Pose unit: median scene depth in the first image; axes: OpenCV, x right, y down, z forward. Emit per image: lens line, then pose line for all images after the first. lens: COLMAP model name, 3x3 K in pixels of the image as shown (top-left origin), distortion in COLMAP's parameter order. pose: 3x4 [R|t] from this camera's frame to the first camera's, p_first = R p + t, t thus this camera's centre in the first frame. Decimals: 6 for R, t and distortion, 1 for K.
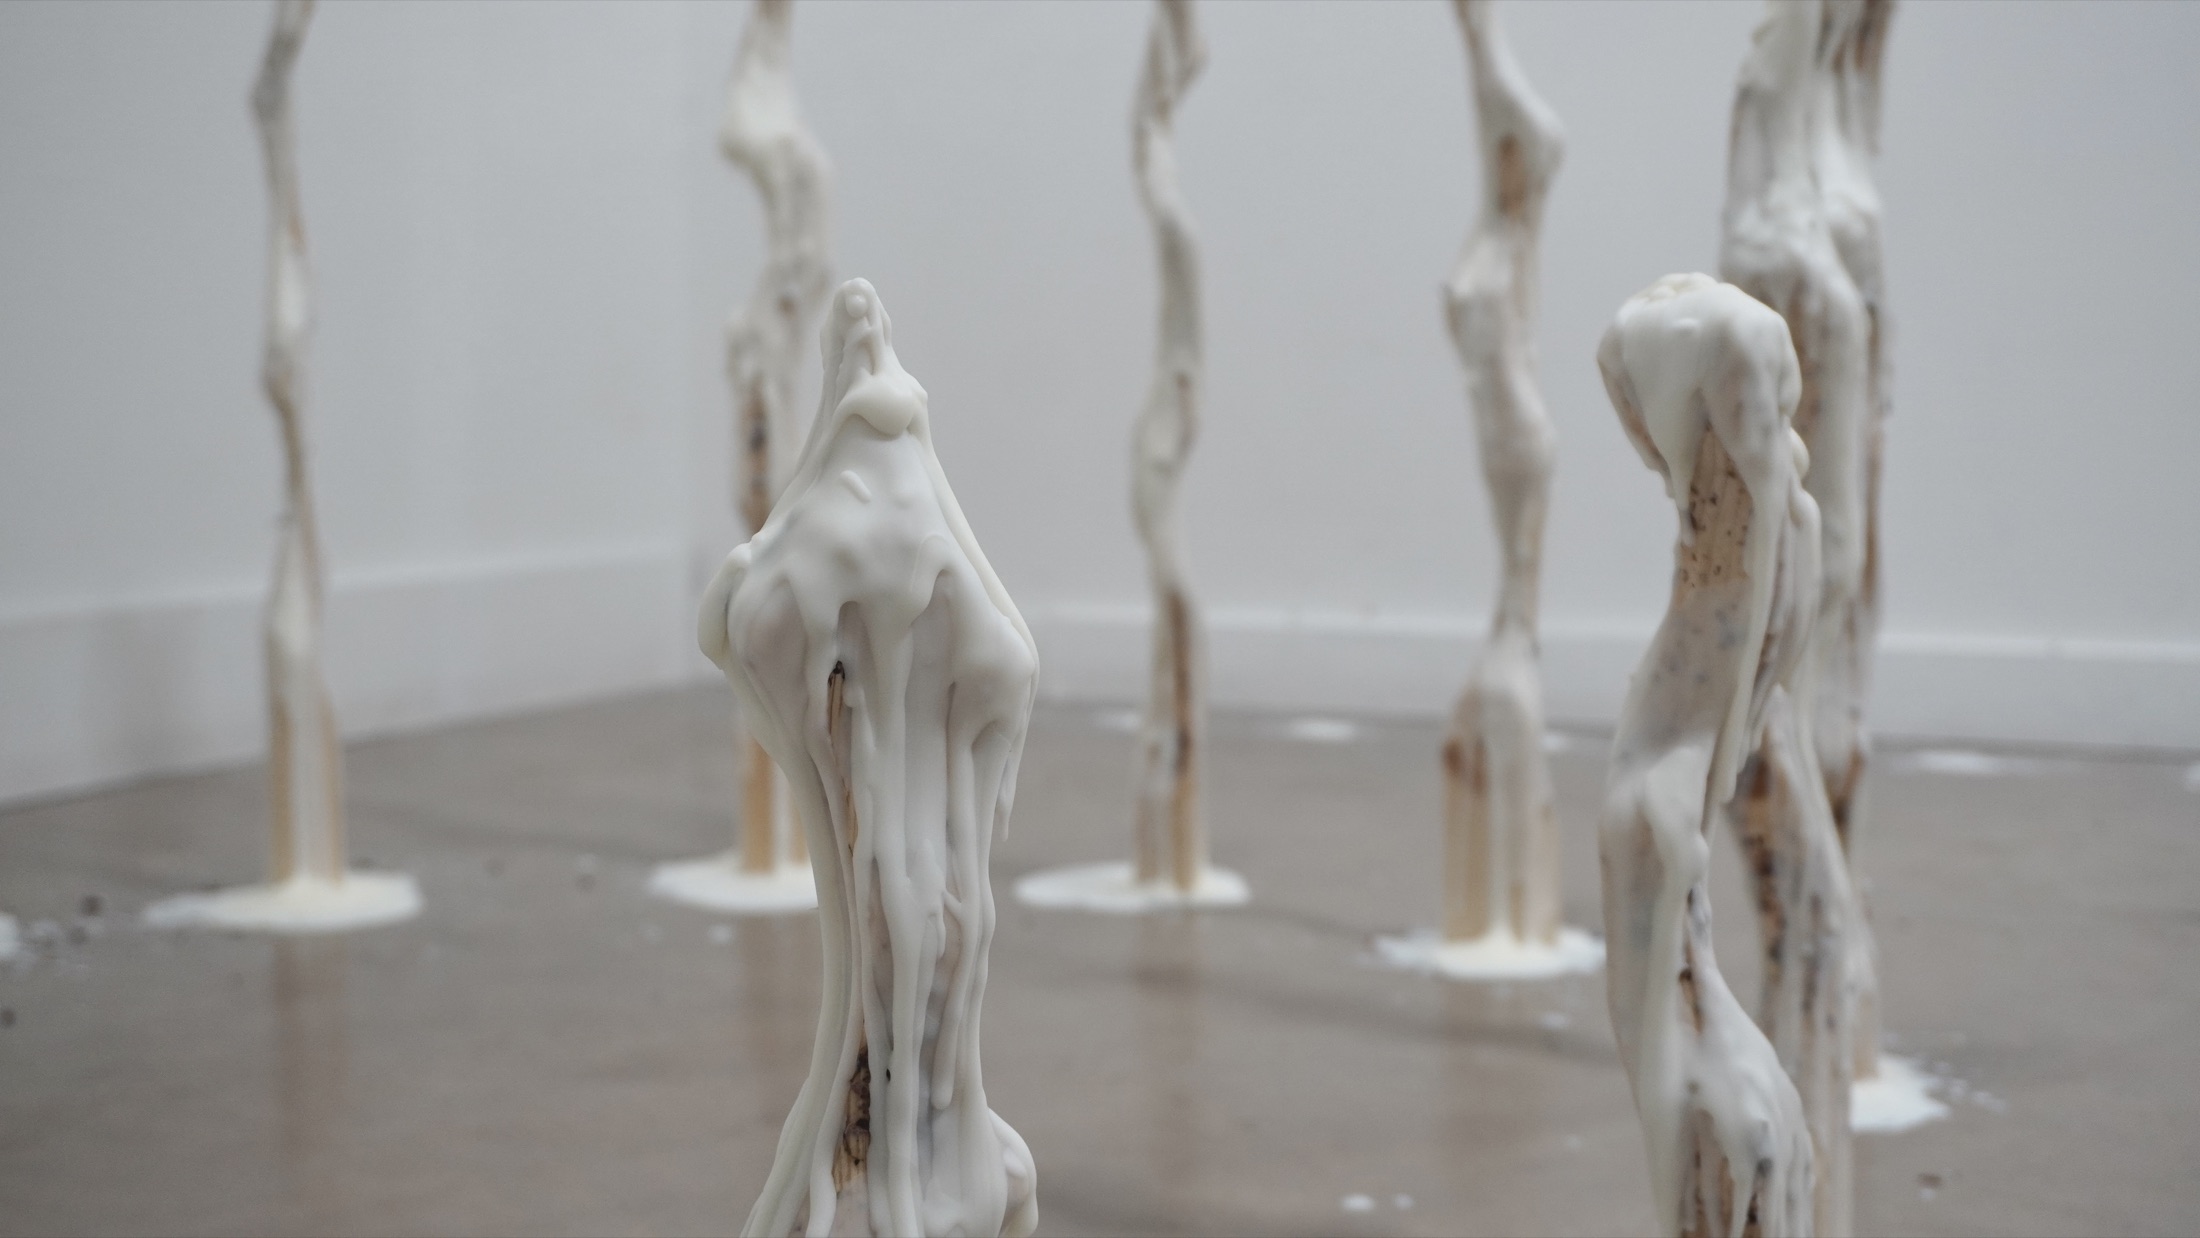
lens RADIAL K [[2561.3, 0, 1091.9], [0, 2561.3, 619.9], [0, 0, 1]] dist [0.002283, 0.000000]
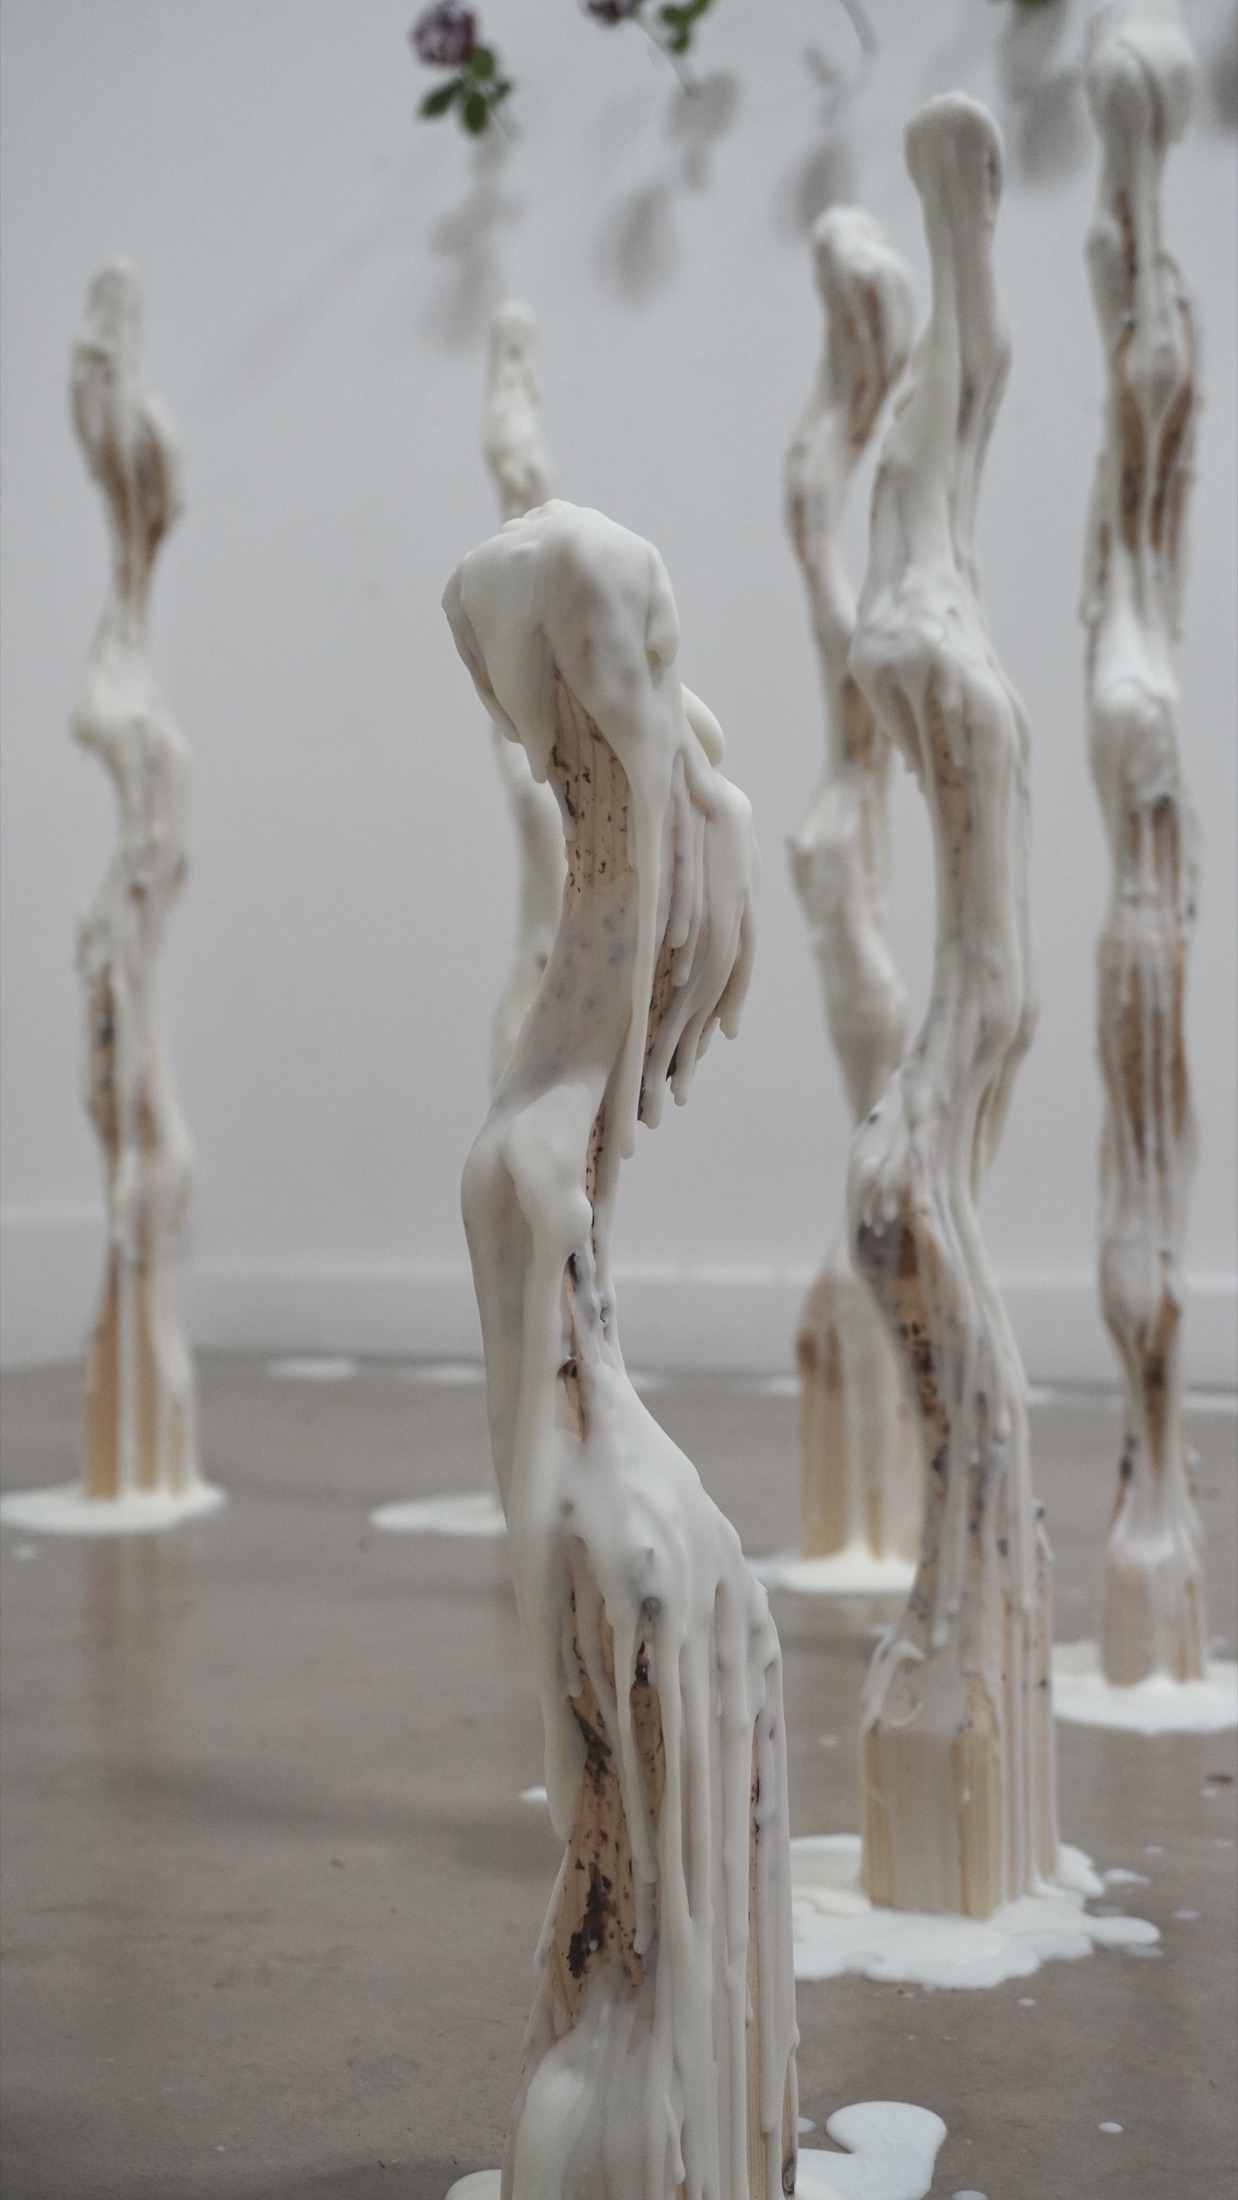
lens RADIAL K [[2561.3, 0, 618.5], [0, 2561.3, 1096.3], [0, 0, 1]] dist [0.002283, 0.000000]
pose [[0.998559, -0.005098, -0.053413, 0.208285], [-0.000519, 0.994512, -0.104624, 0.098484], [0.053653, 0.104501, 0.993076, 0.142823]]
